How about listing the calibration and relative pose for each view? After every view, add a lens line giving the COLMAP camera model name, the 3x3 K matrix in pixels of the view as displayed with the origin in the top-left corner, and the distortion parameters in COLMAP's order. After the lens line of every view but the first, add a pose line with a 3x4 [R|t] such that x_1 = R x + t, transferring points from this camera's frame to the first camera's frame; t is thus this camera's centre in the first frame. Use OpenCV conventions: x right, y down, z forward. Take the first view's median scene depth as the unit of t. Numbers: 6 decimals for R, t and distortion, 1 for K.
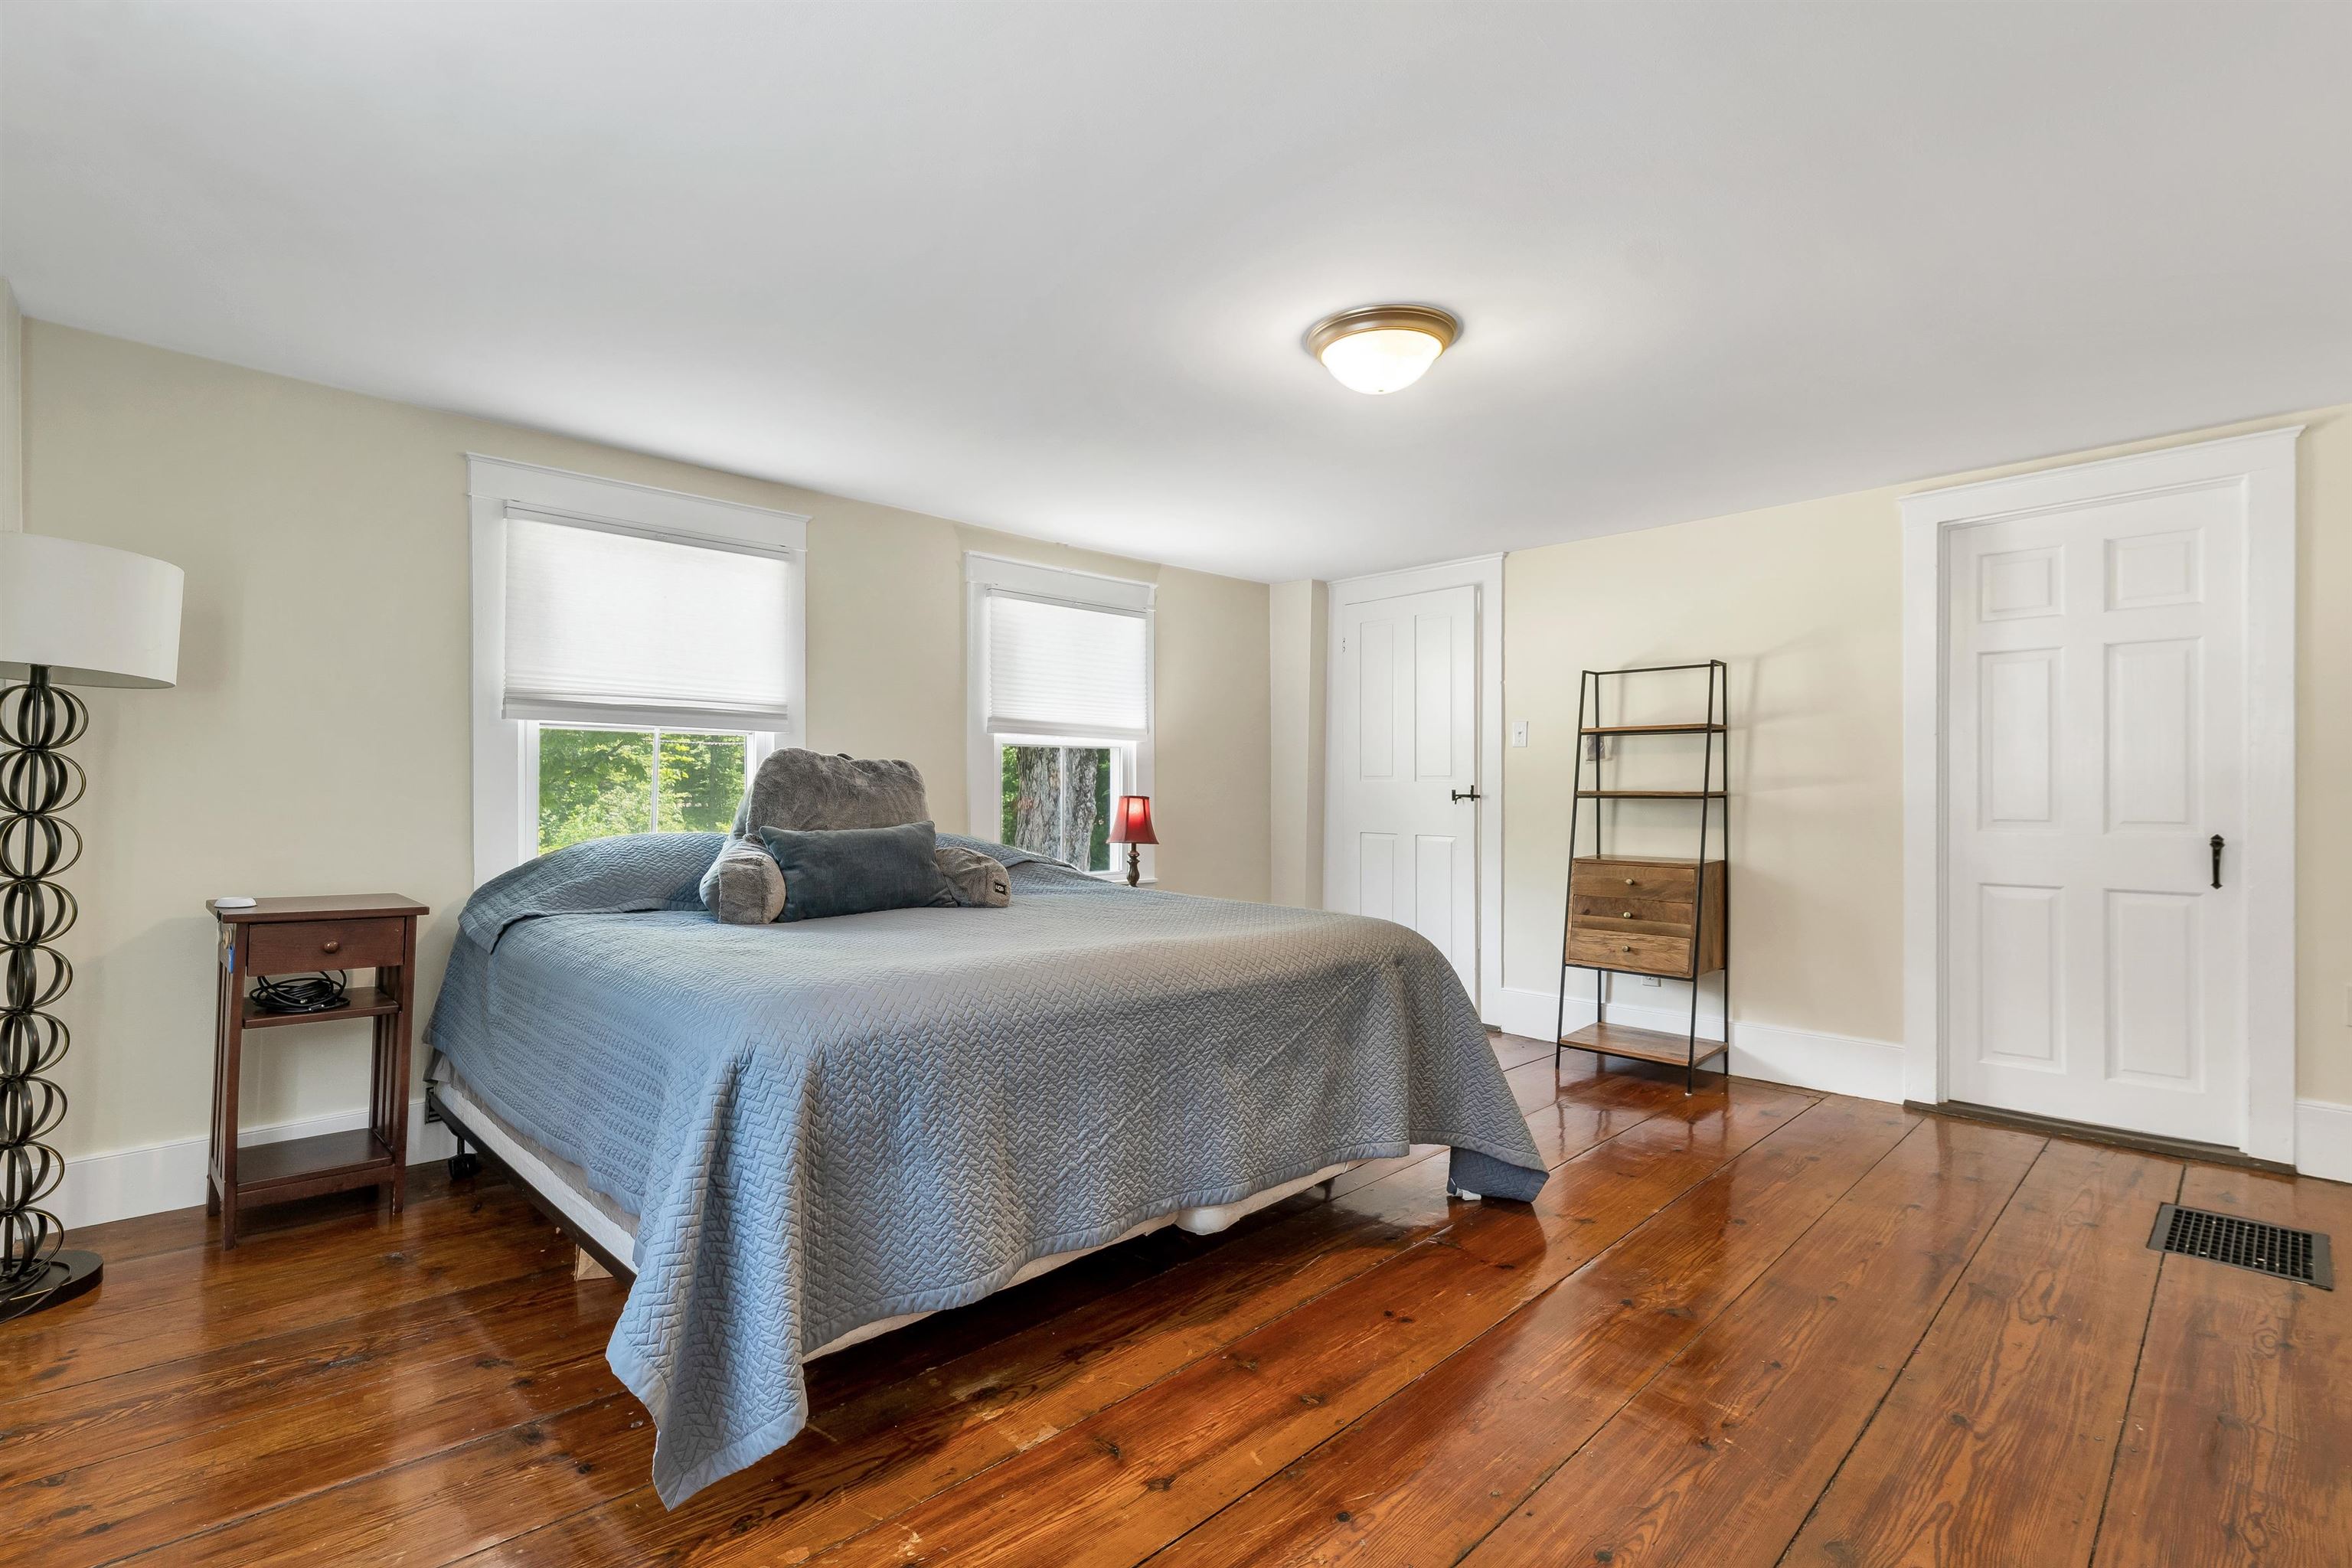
lens RADIAL K [[1055.9, 0, 1170.3], [0, 1055.9, 789.8], [0, 0, 1]] dist [0.001371, 0.000128]
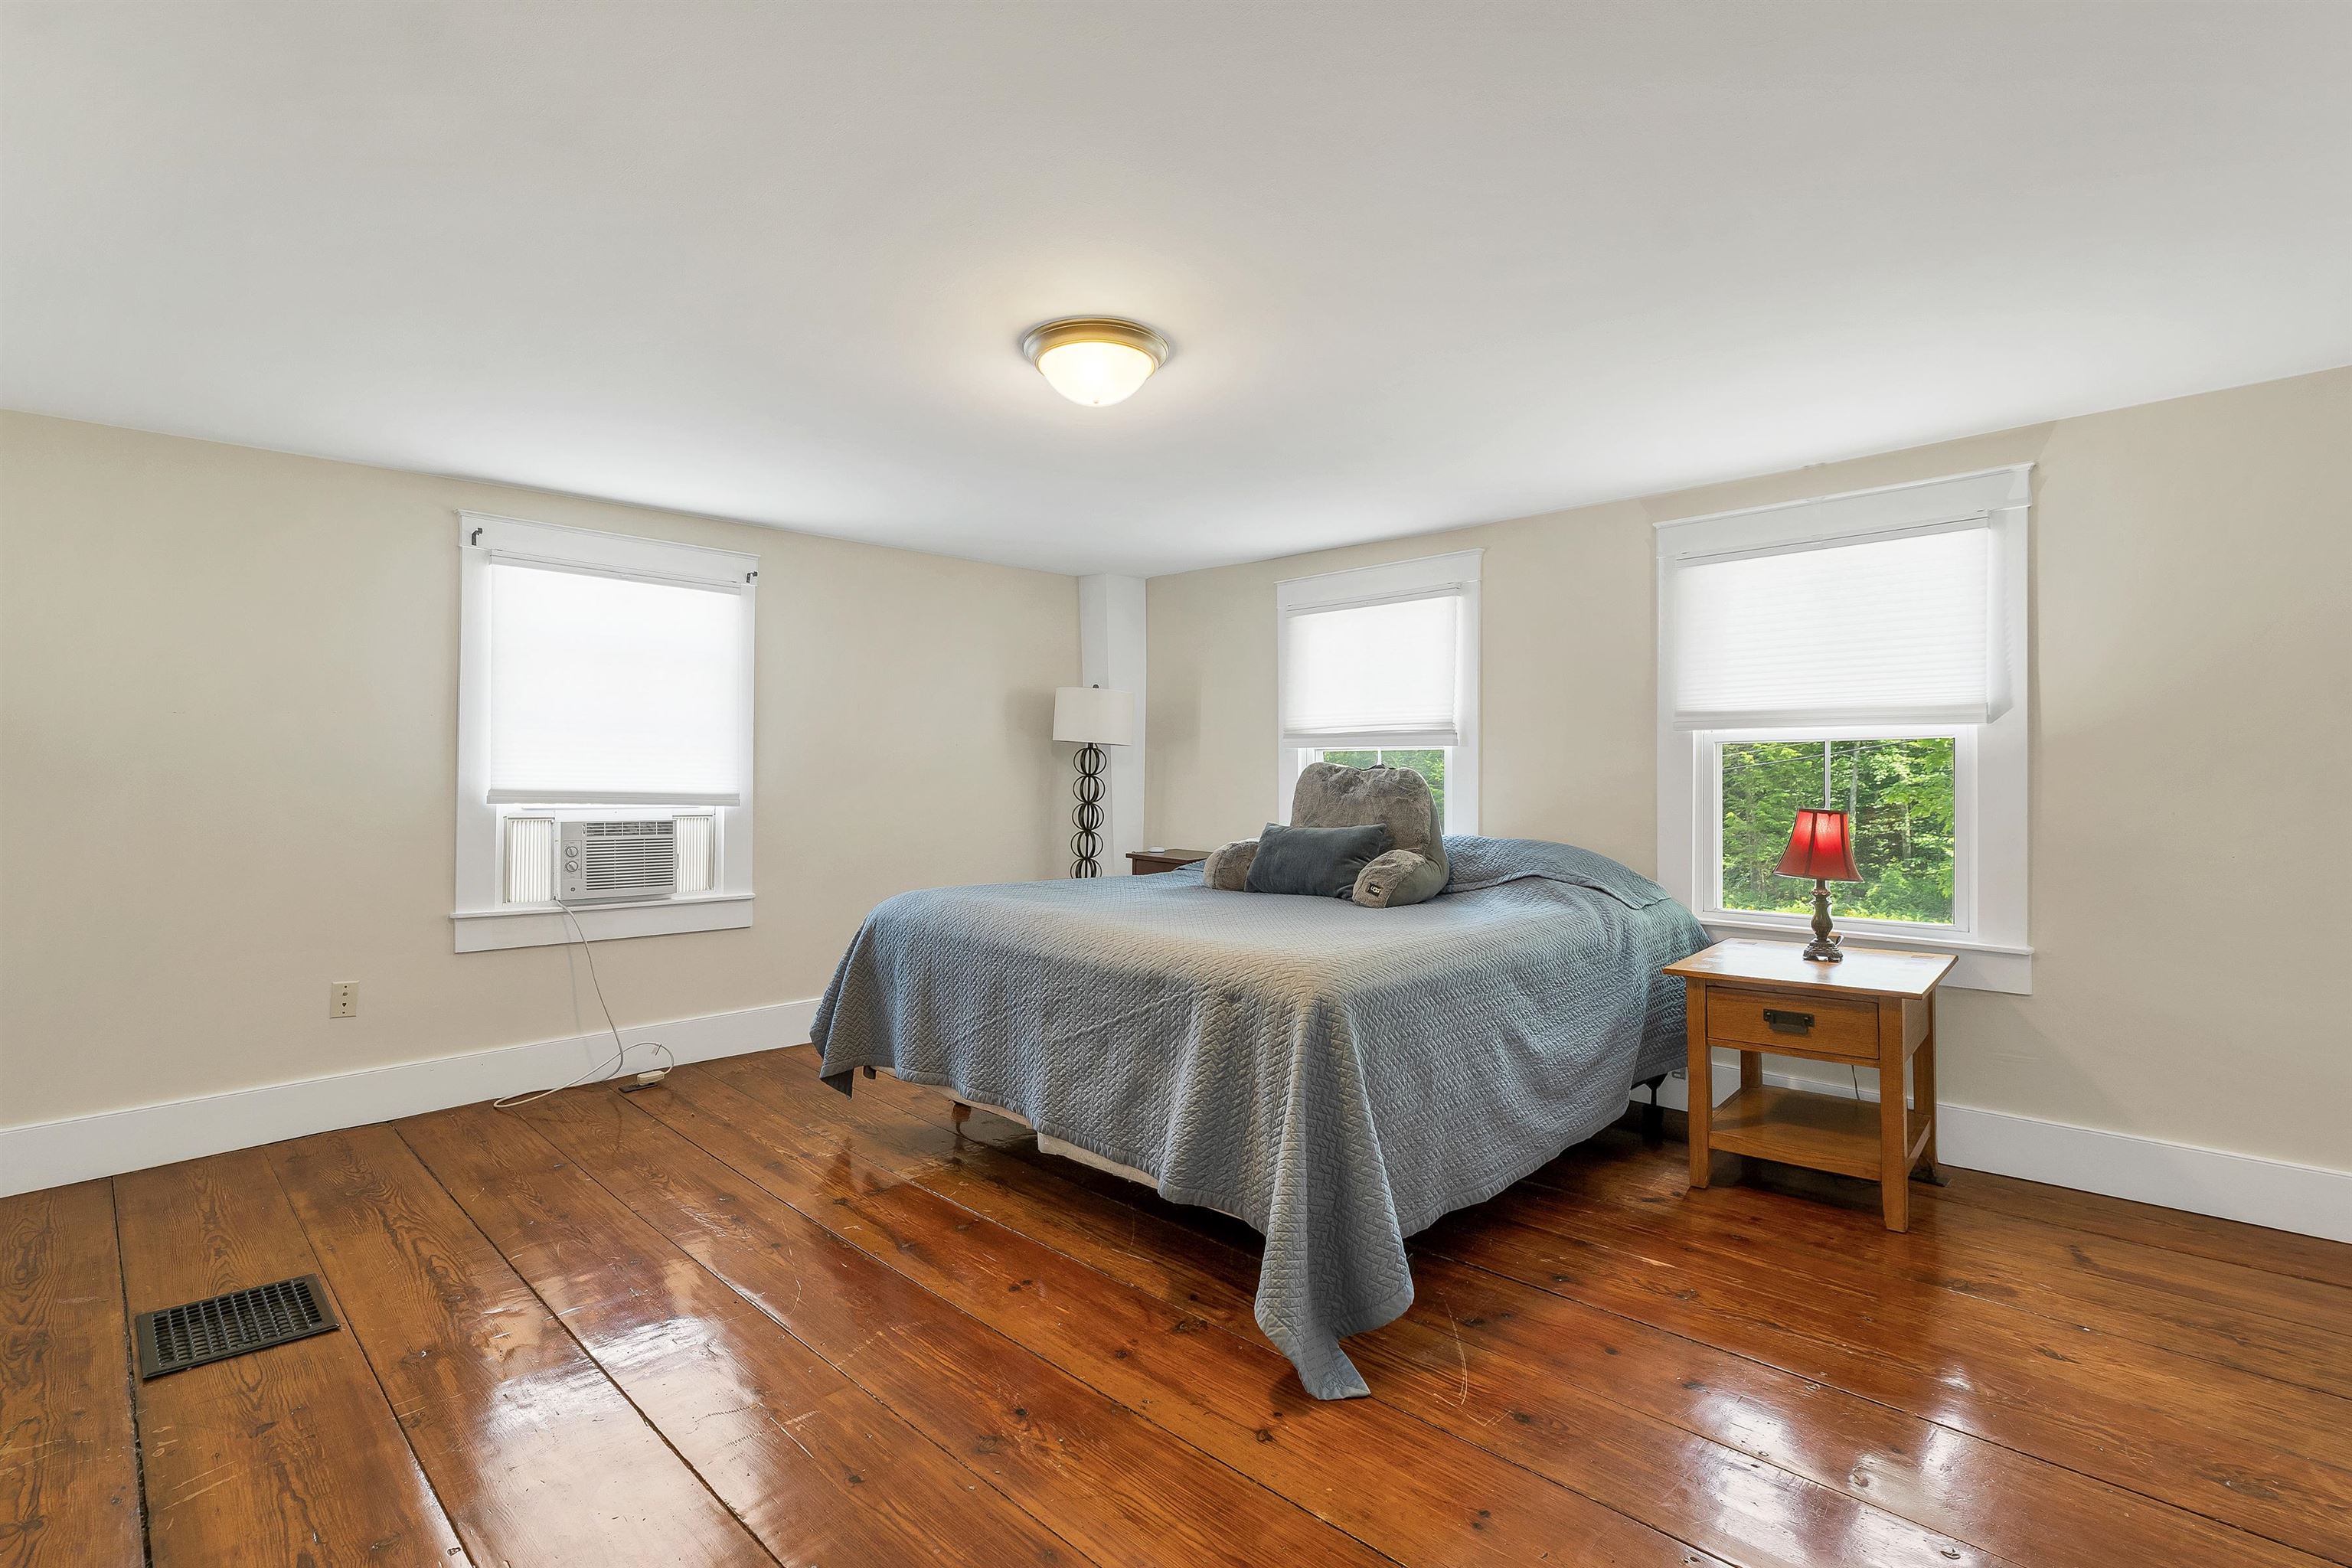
lens RADIAL K [[1055.9, 0, 1170.3], [0, 1055.9, 789.8], [0, 0, 1]] dist [0.001371, 0.000128]
pose [[0.042395, 0.000085, -0.999101, 0.676226], [-0.006524, 0.999979, -0.000191, -0.003827], [0.999080, 0.006527, 0.042395, 0.574258]]
